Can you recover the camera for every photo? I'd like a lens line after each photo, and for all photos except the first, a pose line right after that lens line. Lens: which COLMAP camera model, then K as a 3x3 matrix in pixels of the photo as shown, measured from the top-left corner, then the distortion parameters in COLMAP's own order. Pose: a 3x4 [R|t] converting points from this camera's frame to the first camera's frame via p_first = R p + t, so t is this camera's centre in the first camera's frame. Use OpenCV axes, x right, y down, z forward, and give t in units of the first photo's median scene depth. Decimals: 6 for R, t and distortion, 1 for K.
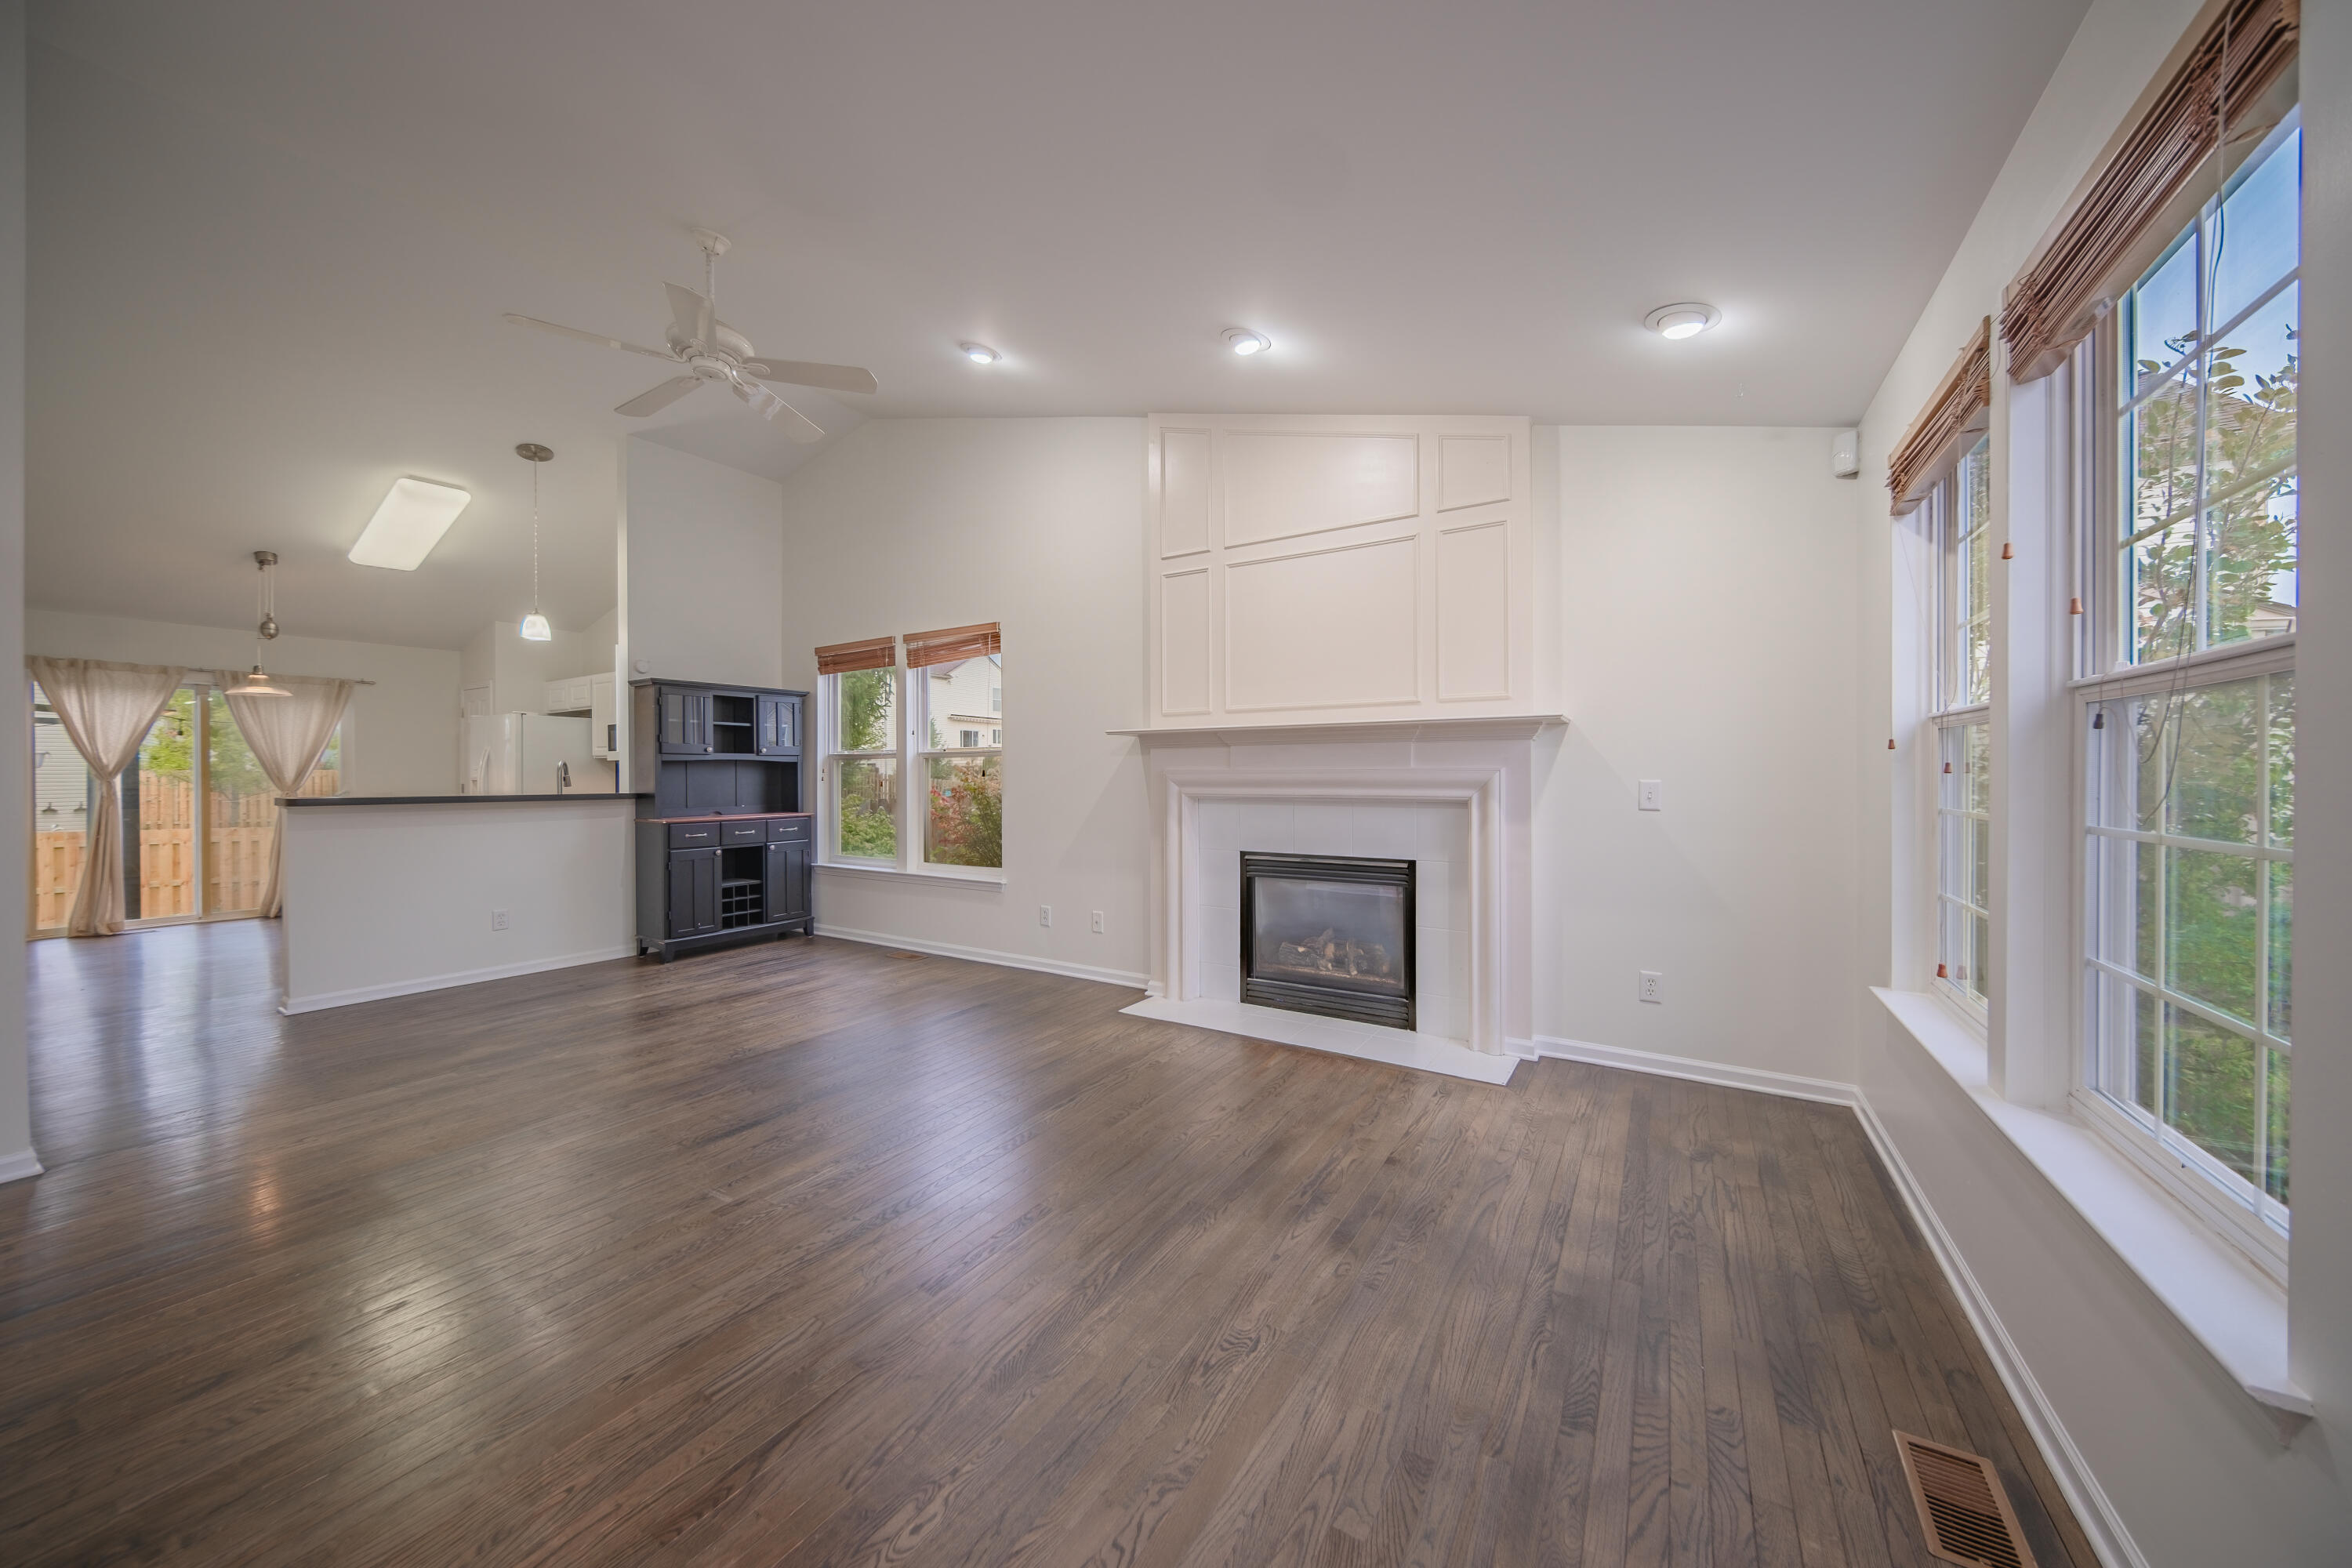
lens RADIAL K [[806.3, 0, 1165.8], [0, 806.3, 780.2], [0, 0, 1]] dist [0.000520, -0.002332]
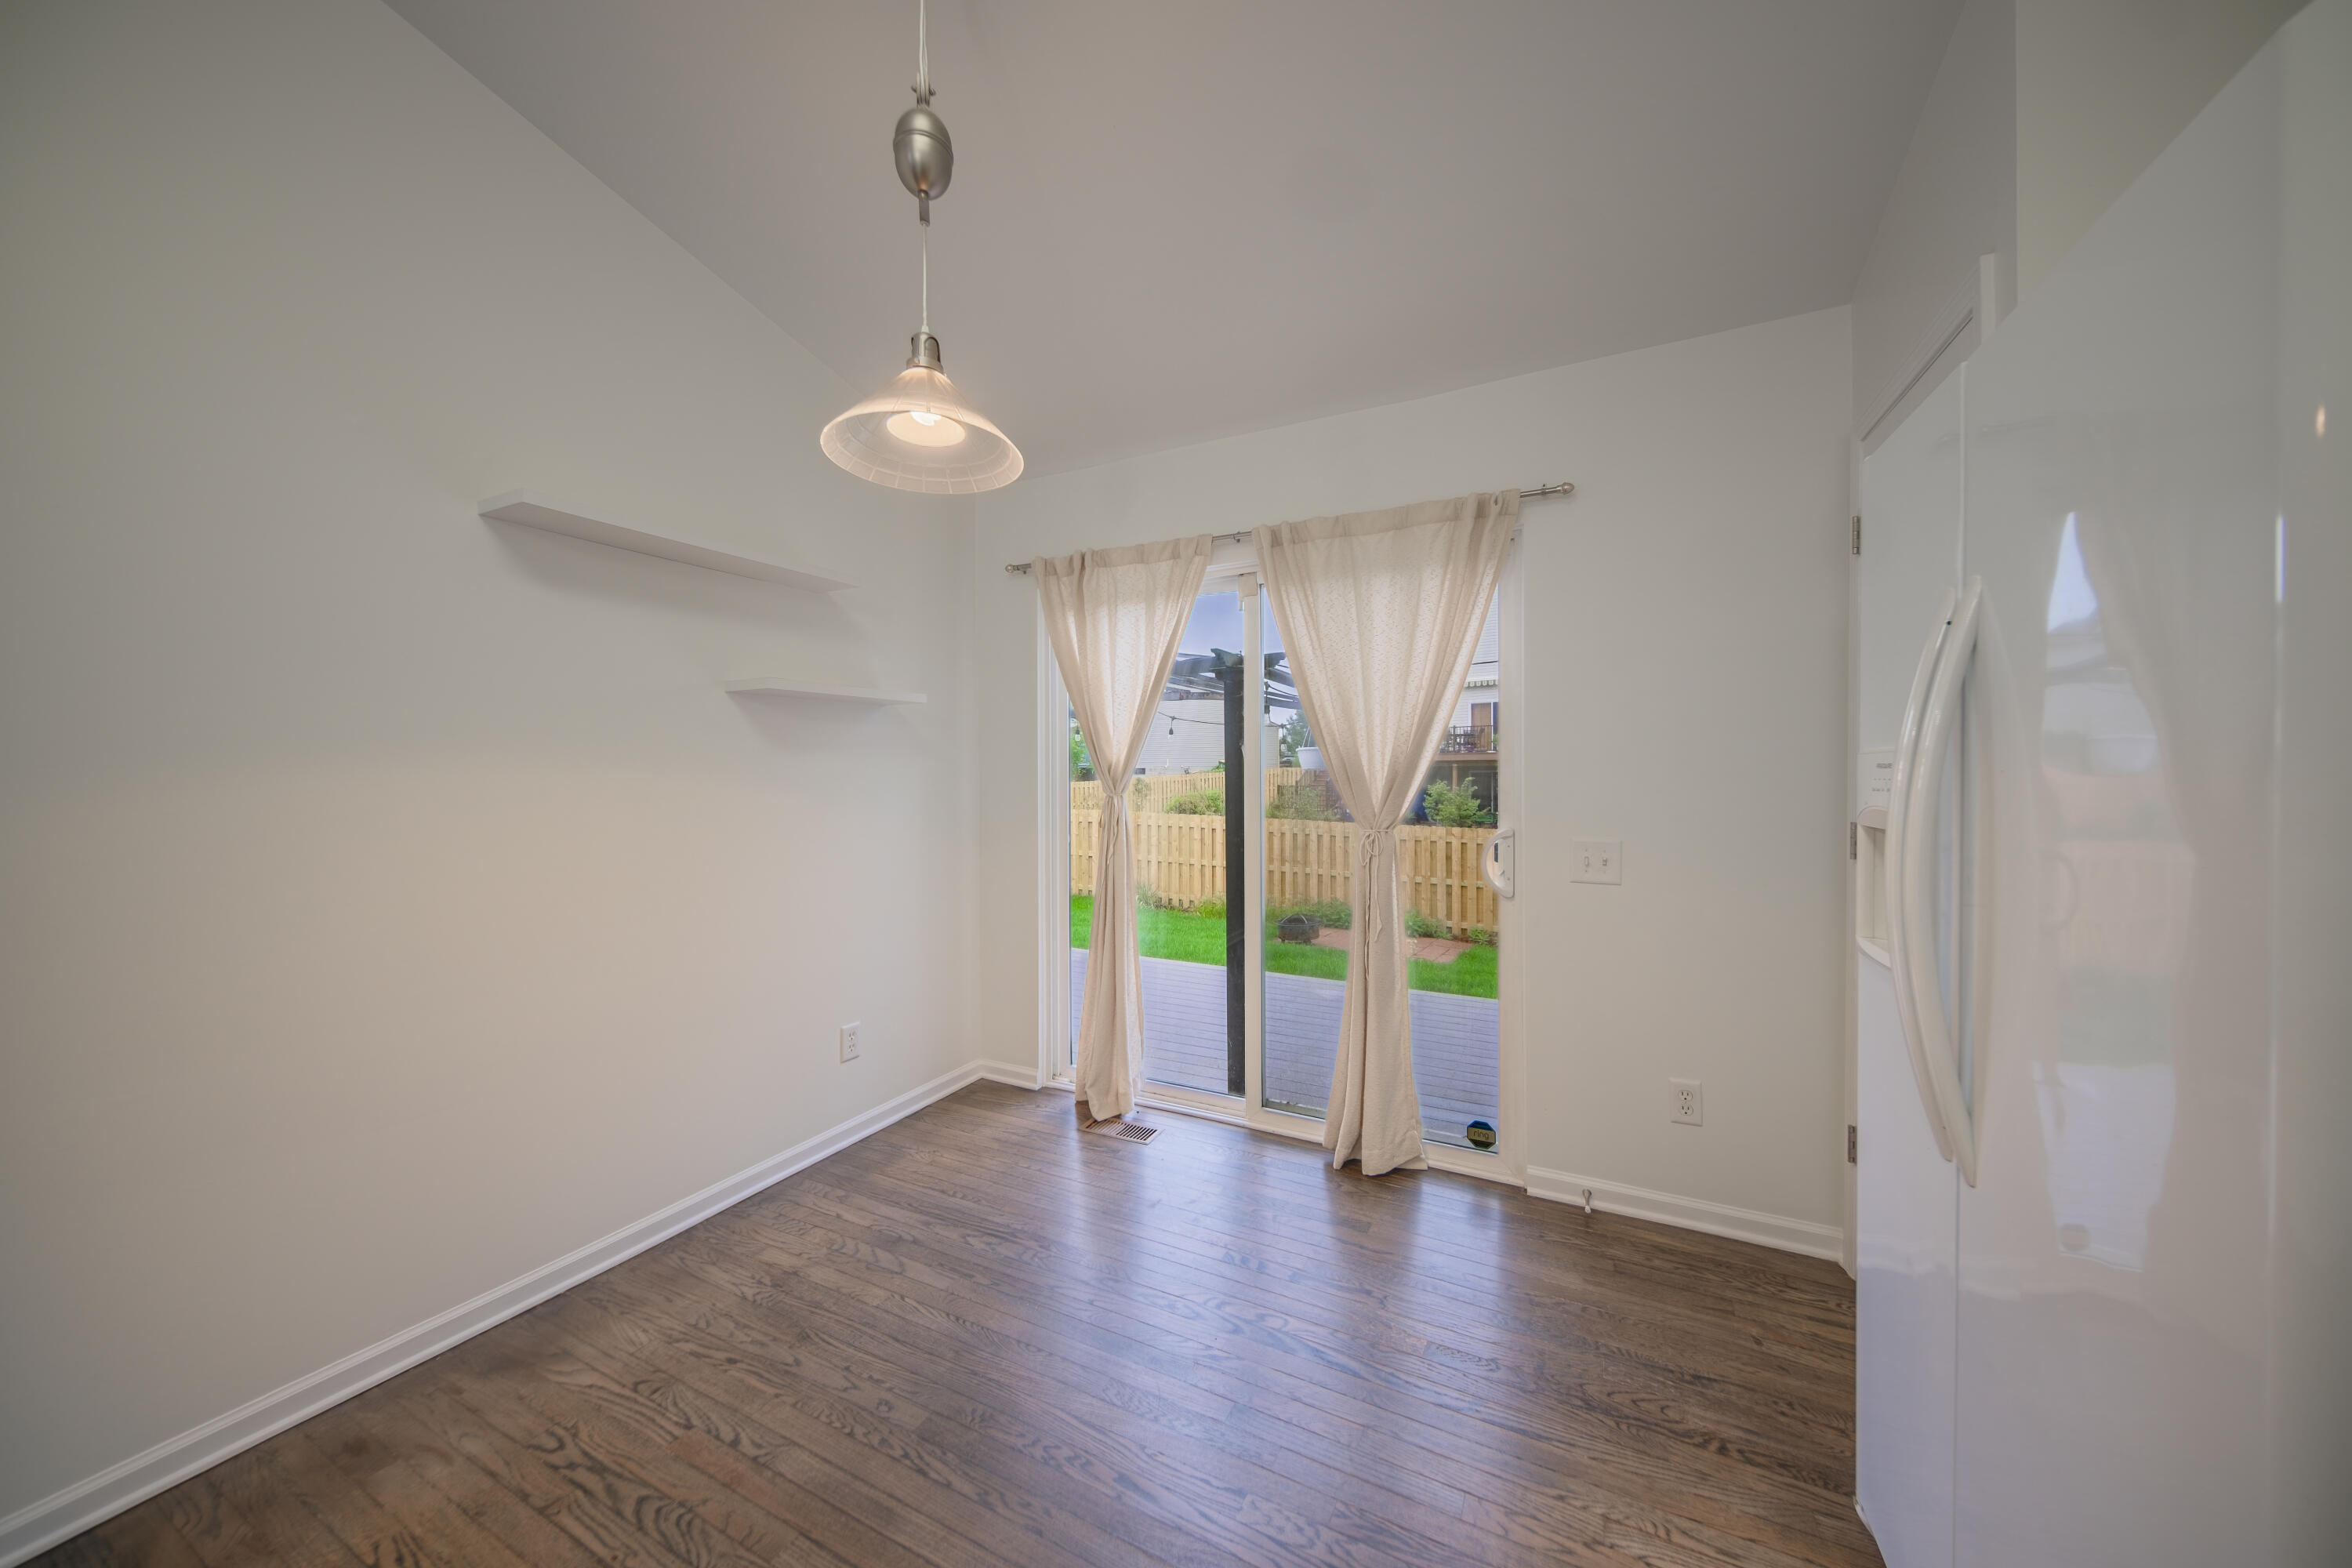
lens RADIAL K [[795.6, 0, 1168.6], [0, 795.6, 778.8], [0, 0, 1]] dist [0.000461, -0.000125]
pose [[0.084211, 0.007784, -0.996418, -1.195427], [-0.002953, 0.999967, 0.007562, -0.019173], [0.996444, 0.002306, 0.084231, 1.416824]]
